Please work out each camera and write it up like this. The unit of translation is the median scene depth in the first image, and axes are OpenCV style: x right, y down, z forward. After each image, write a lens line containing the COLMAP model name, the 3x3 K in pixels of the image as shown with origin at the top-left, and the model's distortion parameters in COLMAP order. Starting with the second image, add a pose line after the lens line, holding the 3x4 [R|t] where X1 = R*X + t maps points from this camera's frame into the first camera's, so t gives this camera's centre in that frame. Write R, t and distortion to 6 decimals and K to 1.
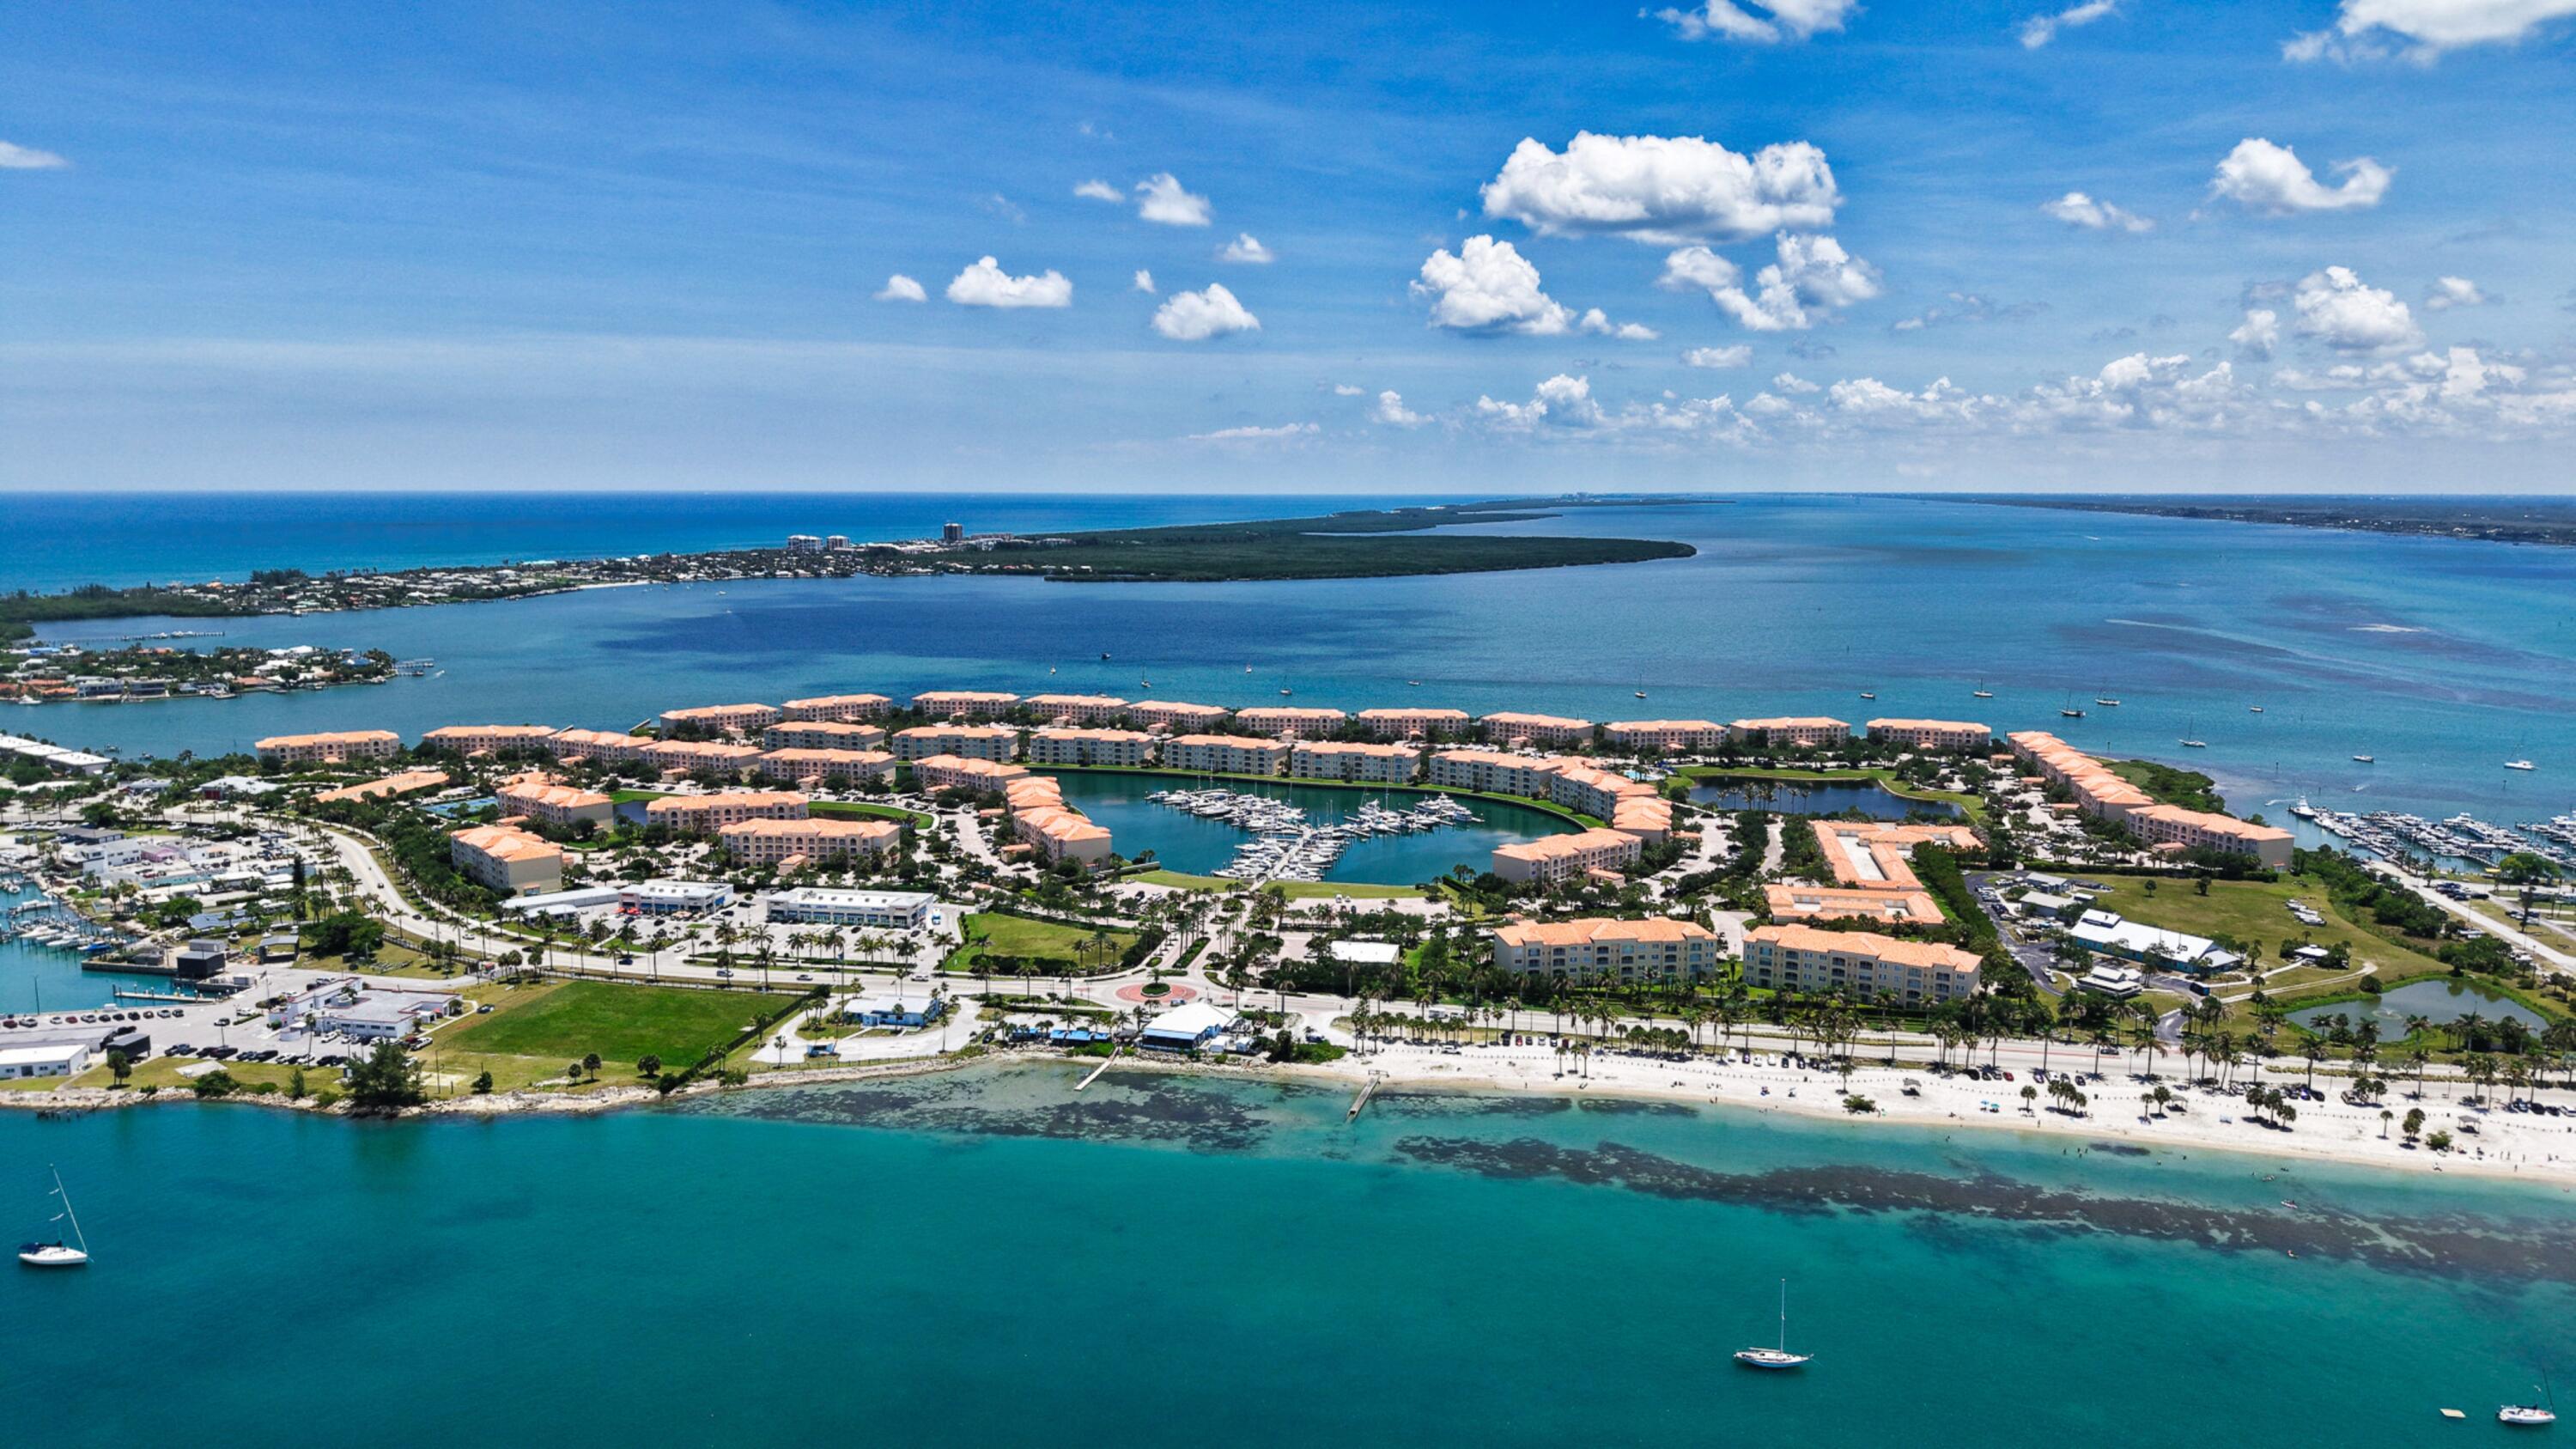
lens RADIAL K [[1706.3, 0, 1302.3], [0, 1706.3, 723.9], [0, 0, 1]] dist [0.005460, -0.014959]
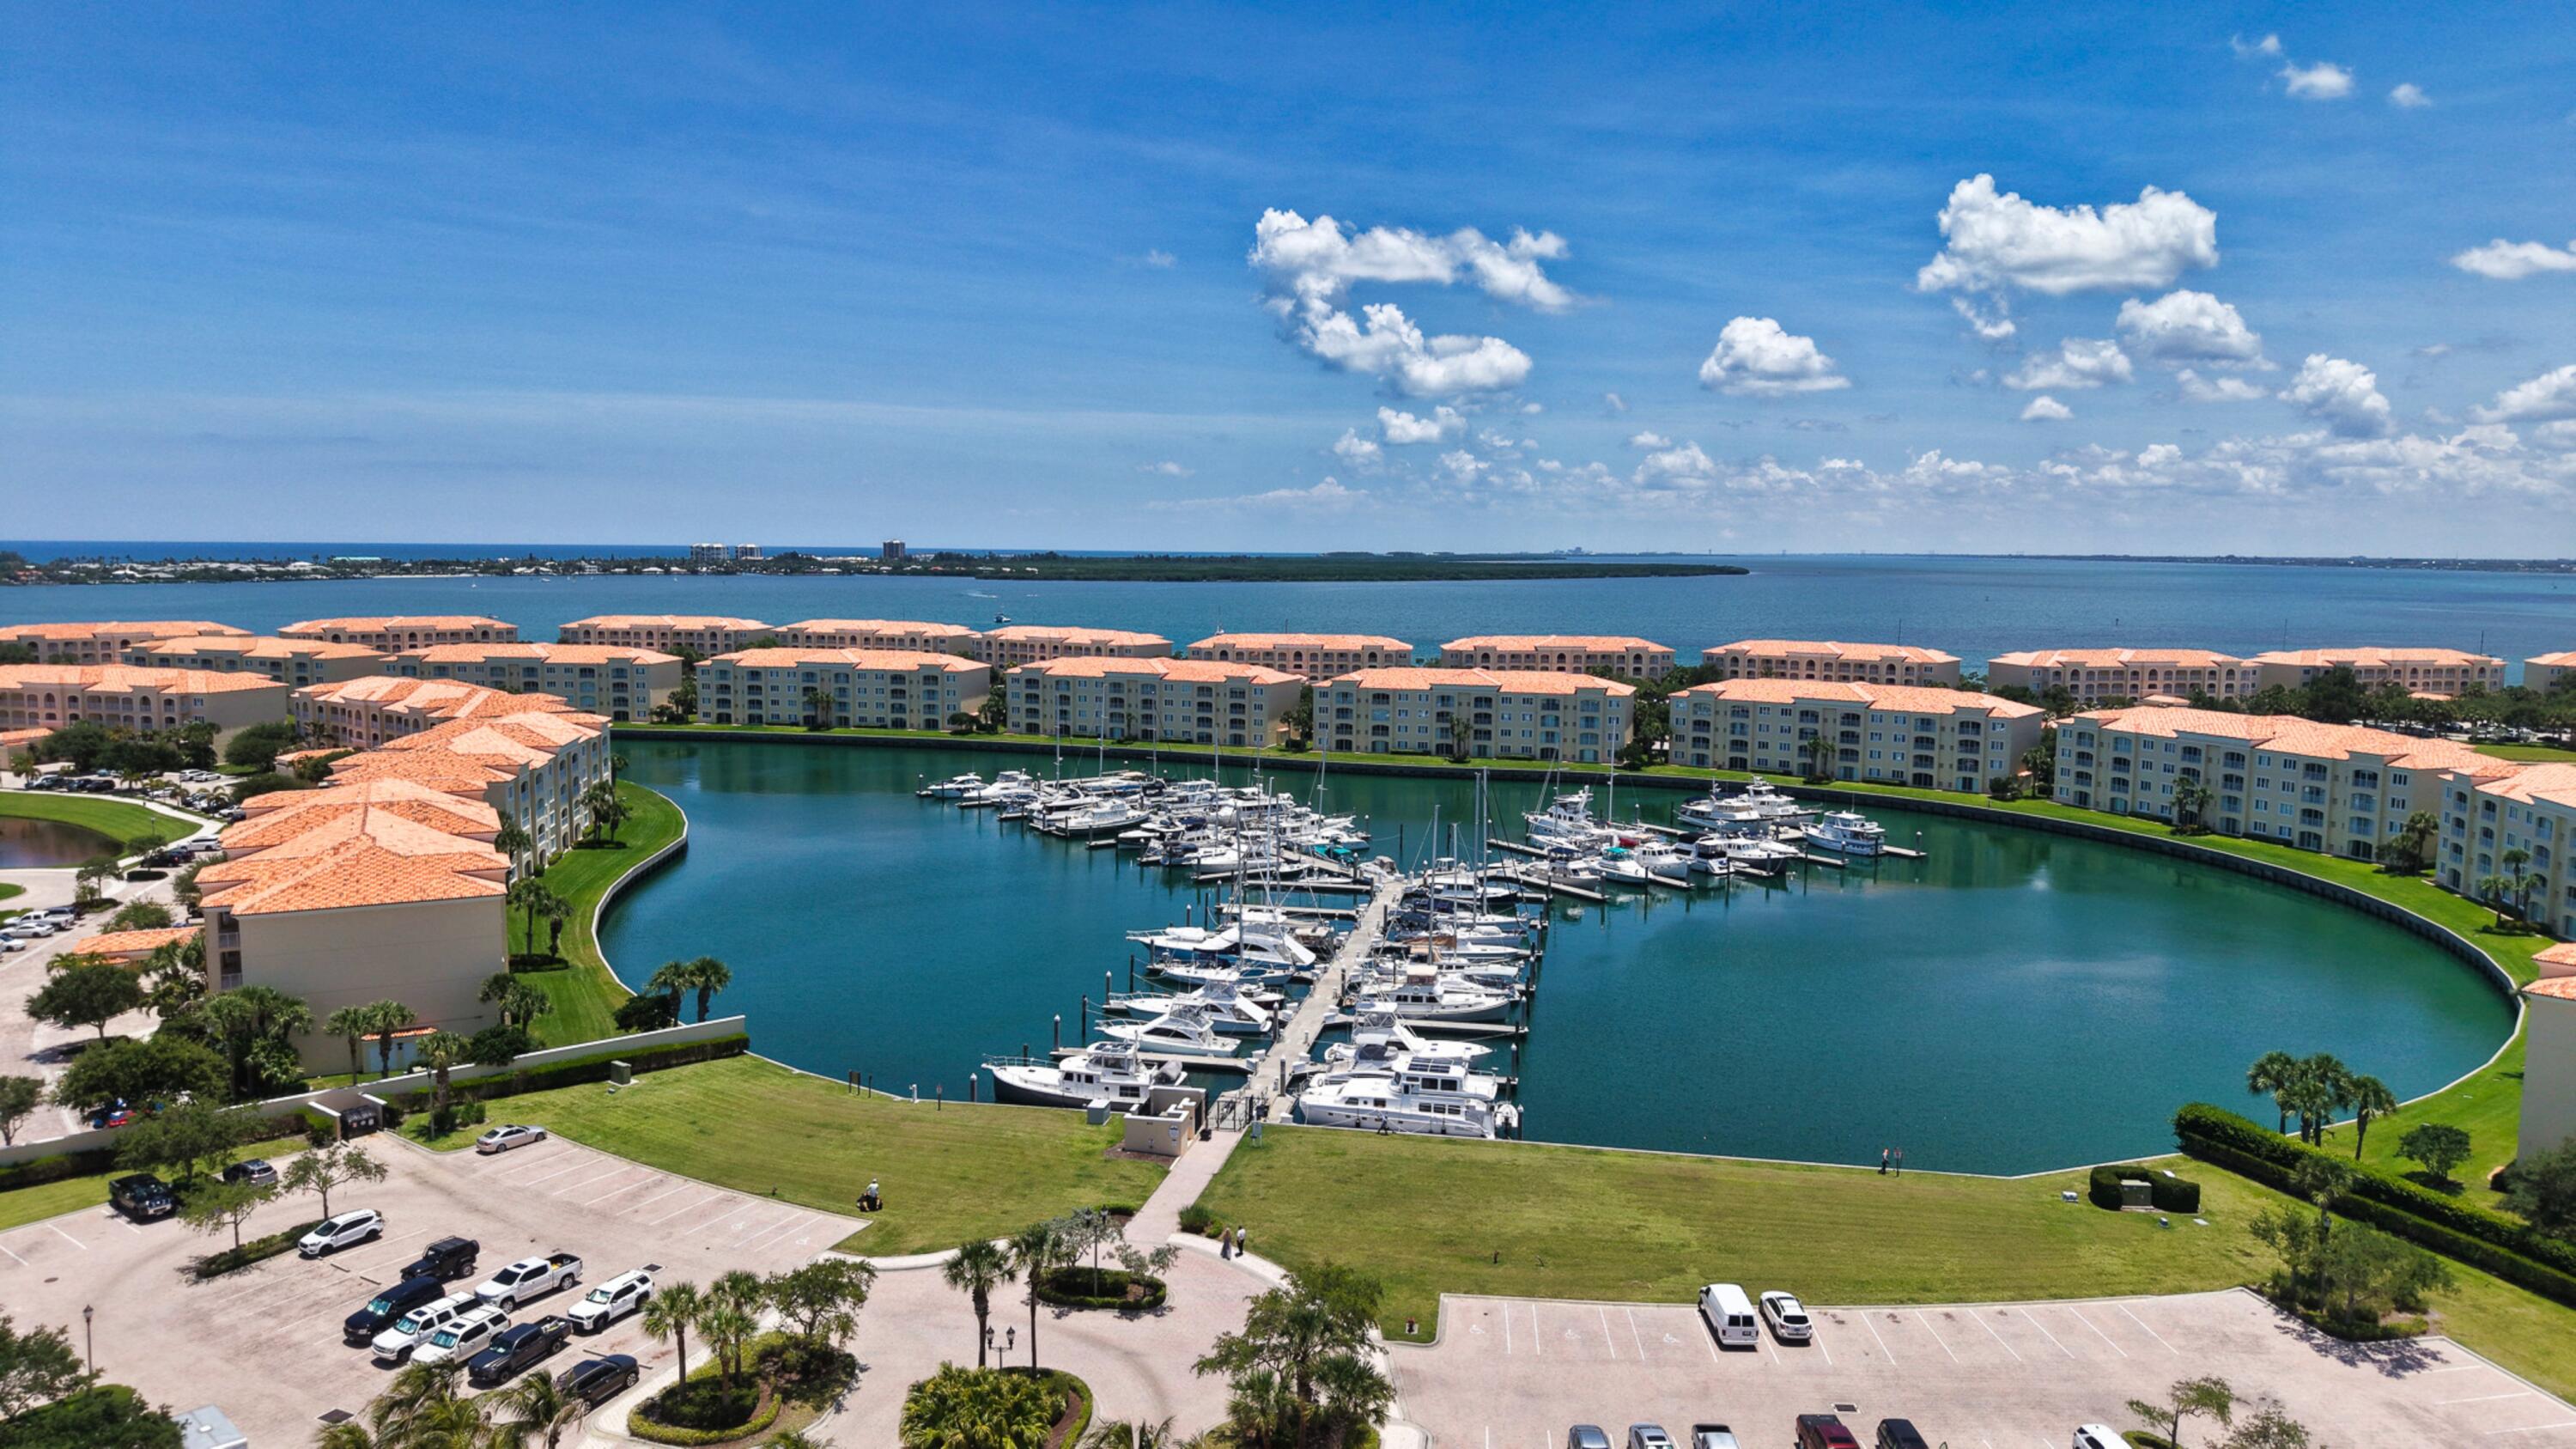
lens RADIAL K [[1706.3, 0, 1302.3], [0, 1706.3, 723.9], [0, 0, 1]] dist [0.005460, -0.014959]
pose [[0.999941, 0.005439, 0.009417, -0.013892], [-0.005091, 0.999317, -0.036602, 0.043785], [-0.009610, 0.036551, 0.999286, 0.663148]]
